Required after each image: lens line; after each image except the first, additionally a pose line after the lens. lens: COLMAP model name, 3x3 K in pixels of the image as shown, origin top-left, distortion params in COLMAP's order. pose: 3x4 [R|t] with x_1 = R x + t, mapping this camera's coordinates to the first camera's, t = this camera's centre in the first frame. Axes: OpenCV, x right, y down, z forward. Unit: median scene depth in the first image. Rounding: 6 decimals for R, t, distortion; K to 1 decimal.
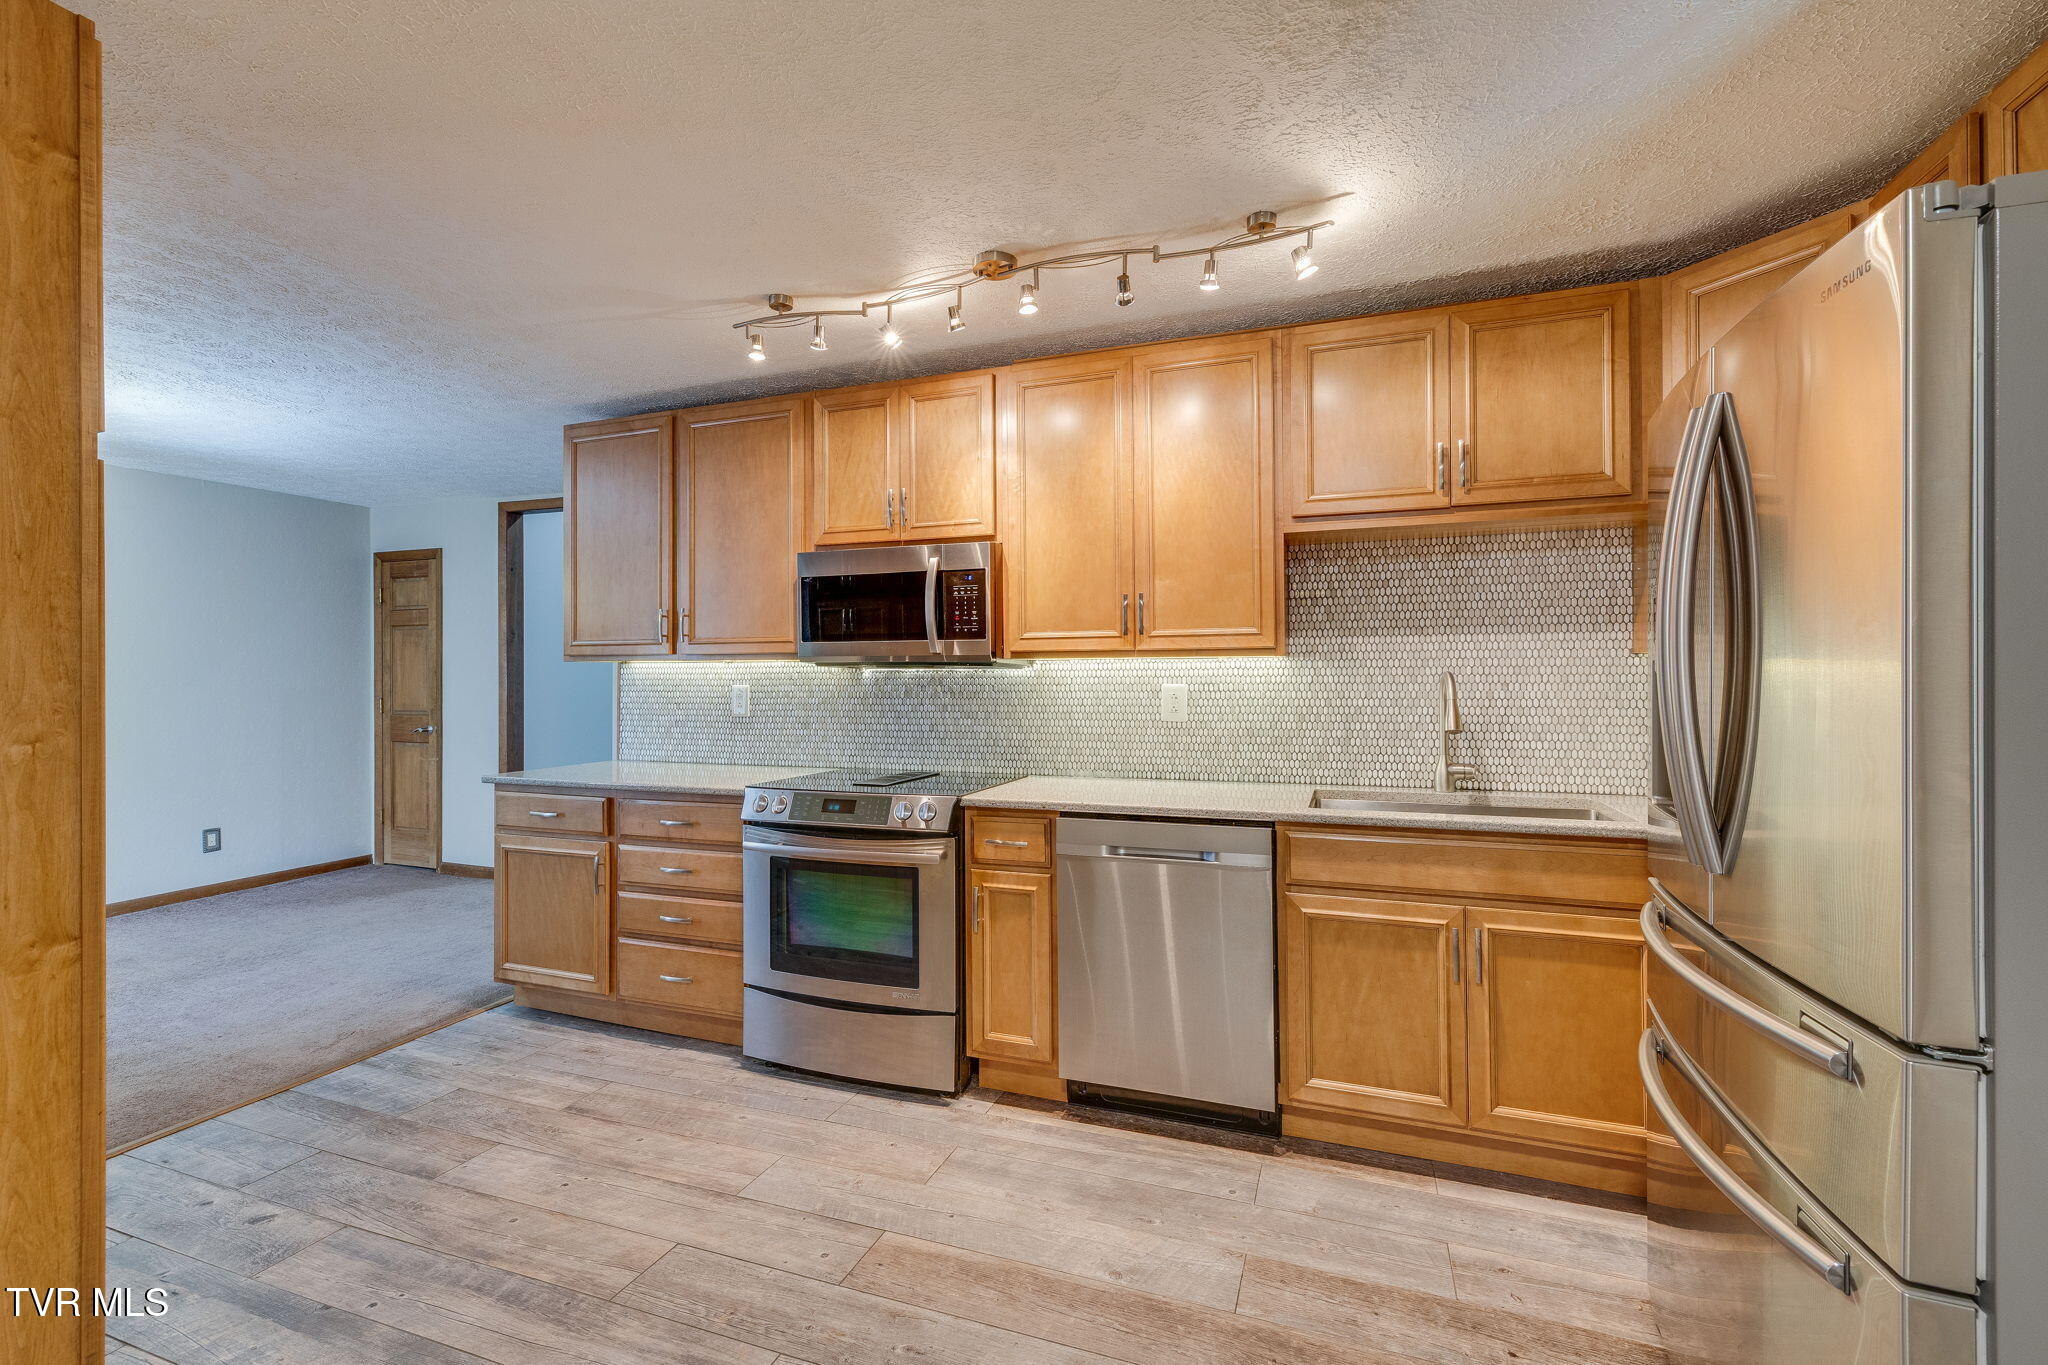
lens RADIAL K [[879.5, 0, 1024.0], [0, 879.5, 682.5], [0, 0, 1]] dist [0.000754, -0.000155]
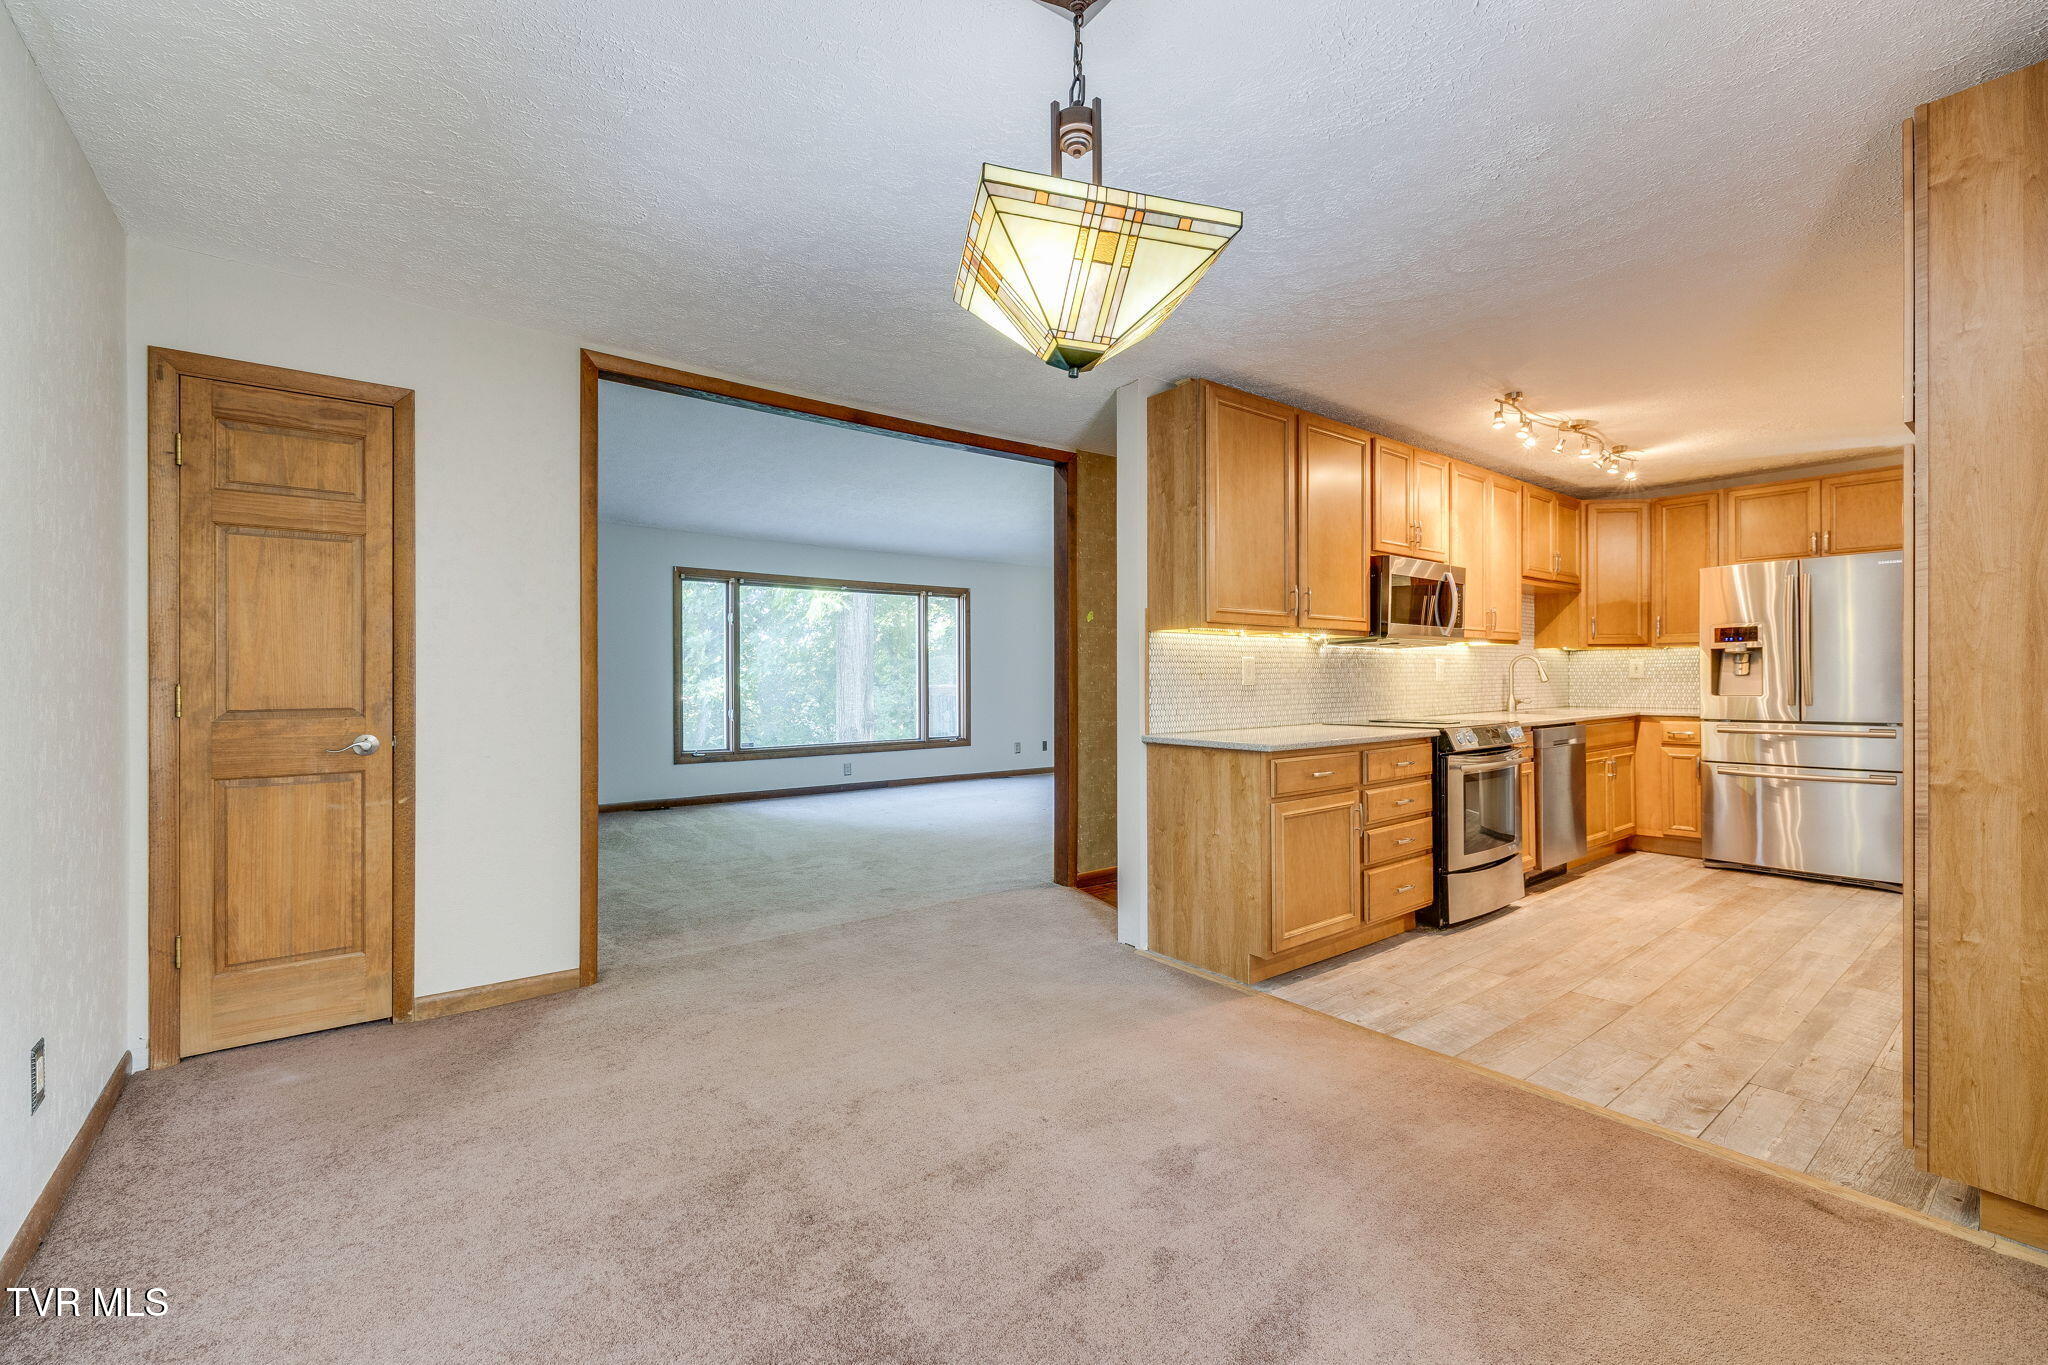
lens RADIAL K [[860.1, 0, 1025.9], [0, 860.1, 666.0], [0, 0, 1]] dist [0.002725, 0.000461]
pose [[0.527545, 0.008030, 0.849489, -1.817119], [0.006186, 0.999893, -0.013293, 0.036001], [-0.849505, 0.012267, 0.527438, 0.852938]]
